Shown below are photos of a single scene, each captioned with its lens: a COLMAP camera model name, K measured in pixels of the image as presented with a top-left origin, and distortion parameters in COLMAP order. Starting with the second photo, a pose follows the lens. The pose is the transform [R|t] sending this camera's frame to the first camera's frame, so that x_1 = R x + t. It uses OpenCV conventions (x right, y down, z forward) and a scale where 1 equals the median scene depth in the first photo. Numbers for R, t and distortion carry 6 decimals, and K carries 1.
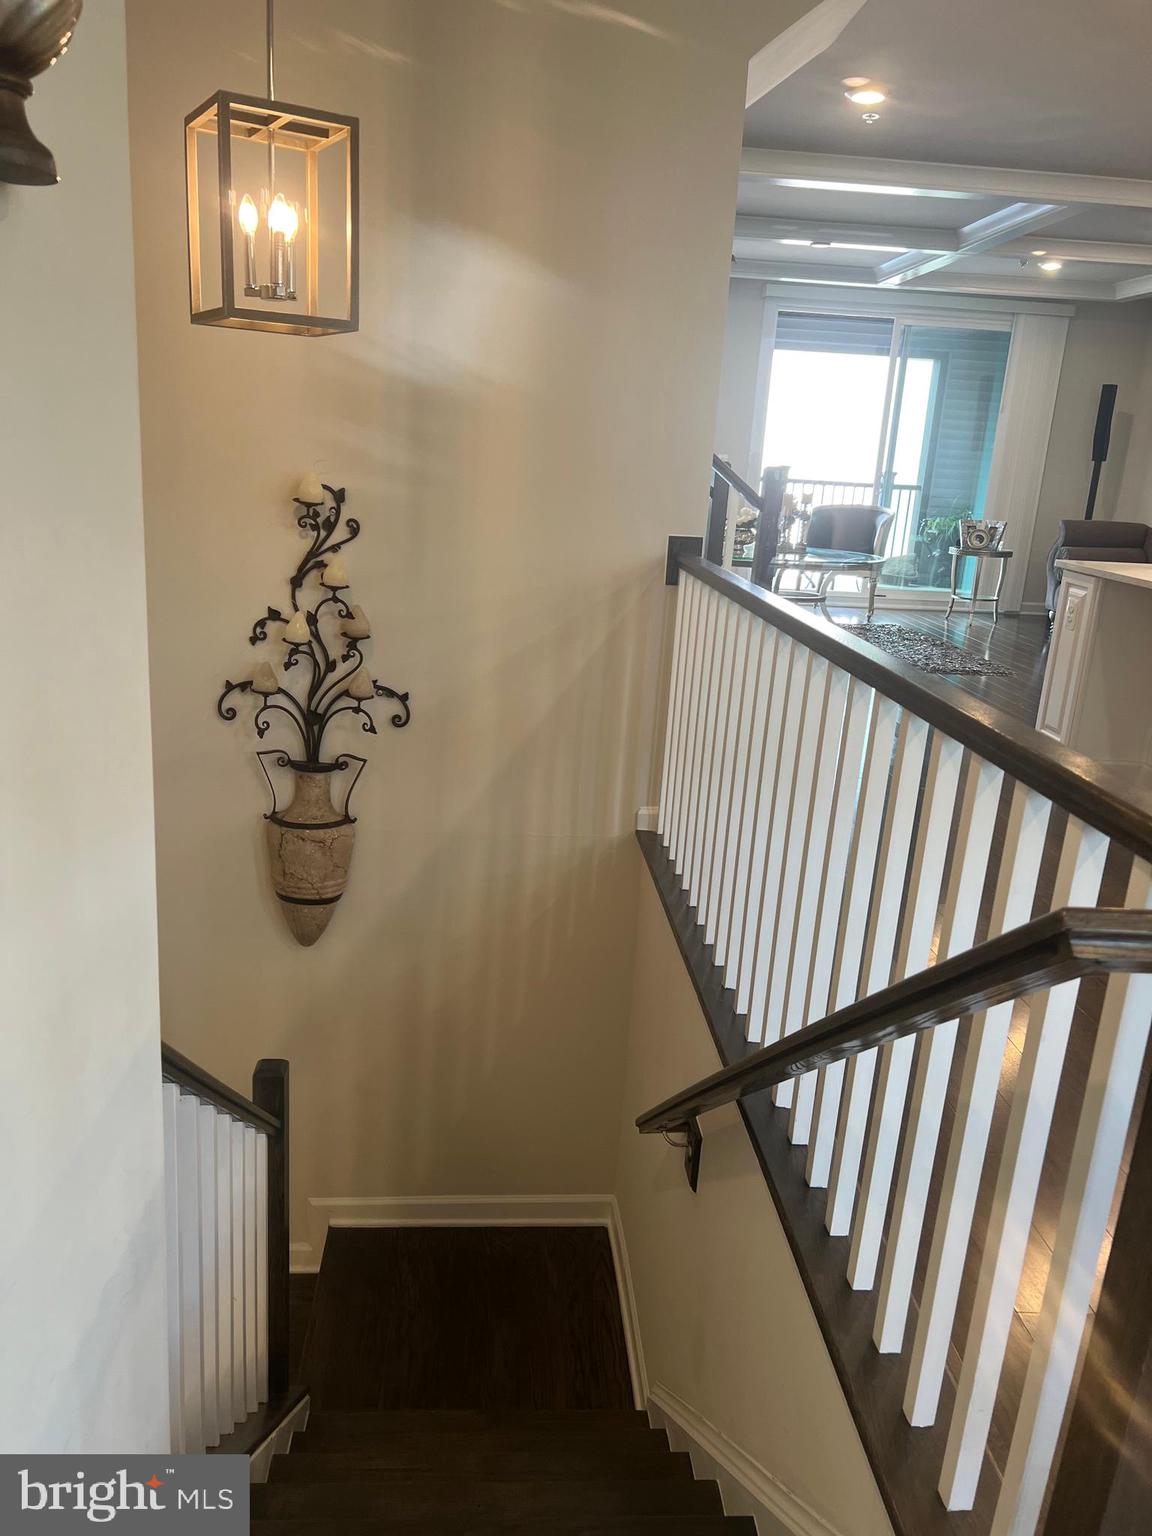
lens RADIAL K [[1156.9, 0, 565.9], [0, 1156.9, 771.1], [0, 0, 1]] dist [0.036809, -0.061566]
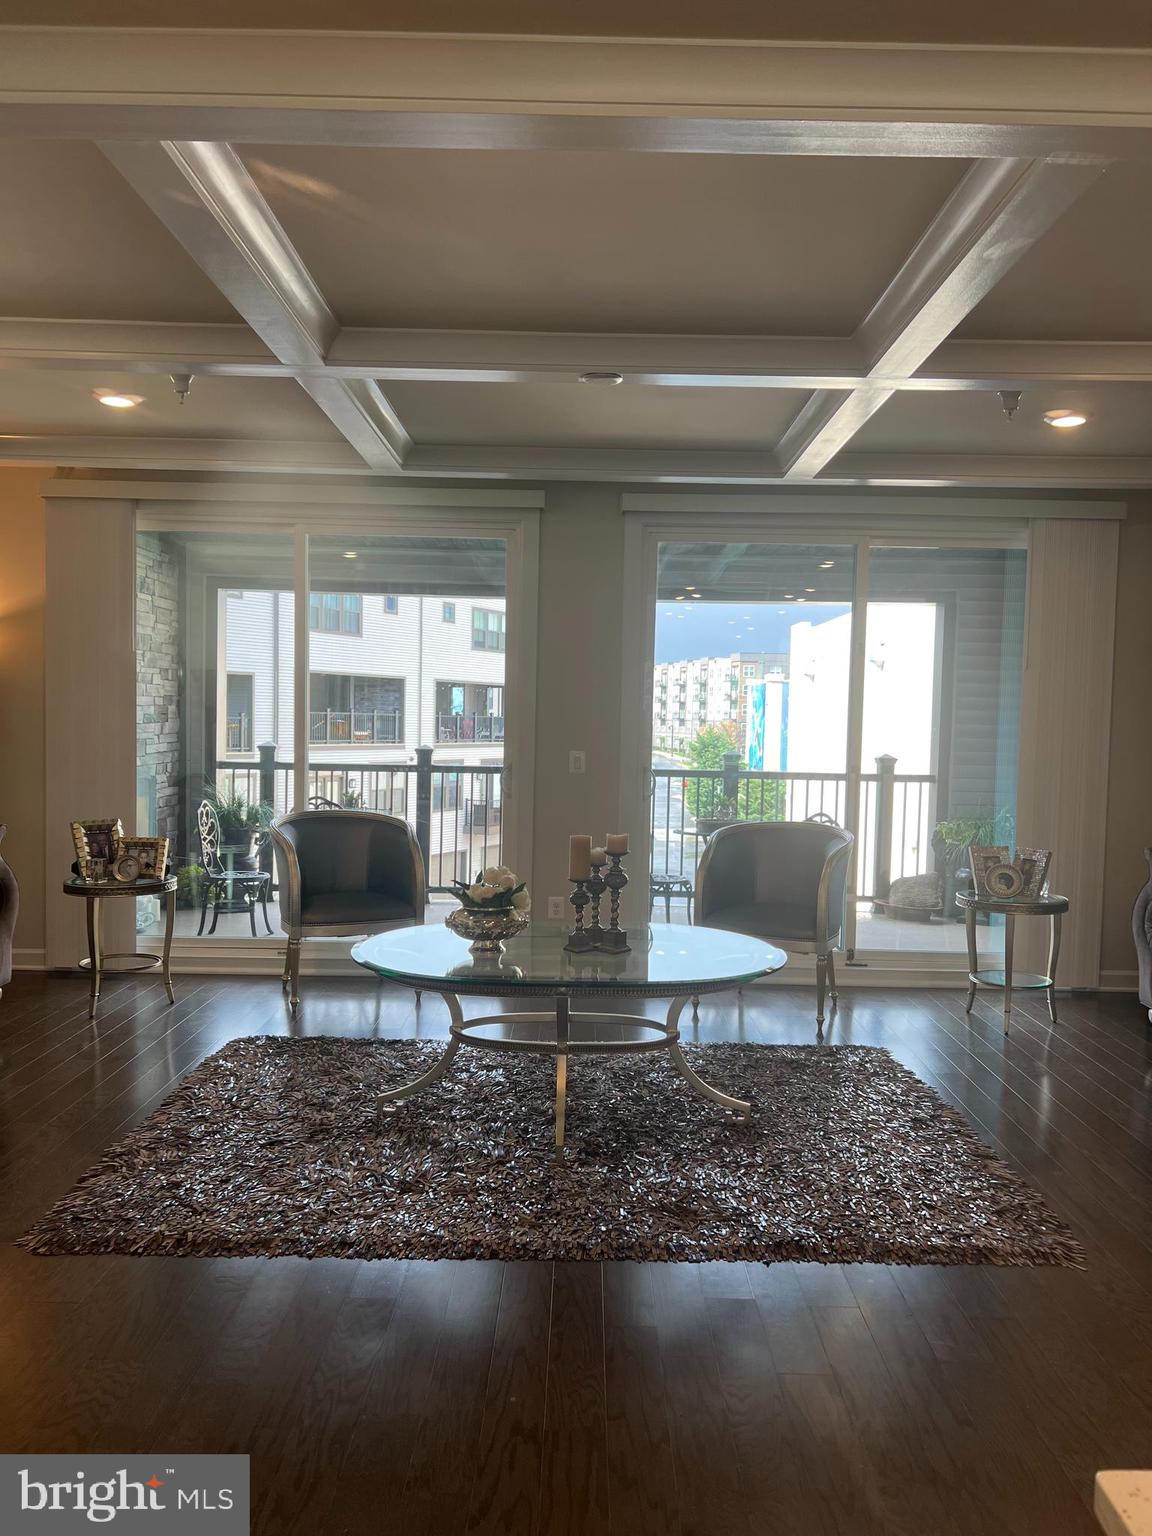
lens RADIAL K [[1156.9, 0, 583.9], [0, 1156.9, 760.2], [0, 0, 1]] dist [0.036809, -0.061566]
pose [[0.997291, -0.035766, -0.064273, 0.182665], [0.019580, 0.971377, -0.236735, -0.122882], [0.070900, 0.234835, 0.969446, 0.405904]]
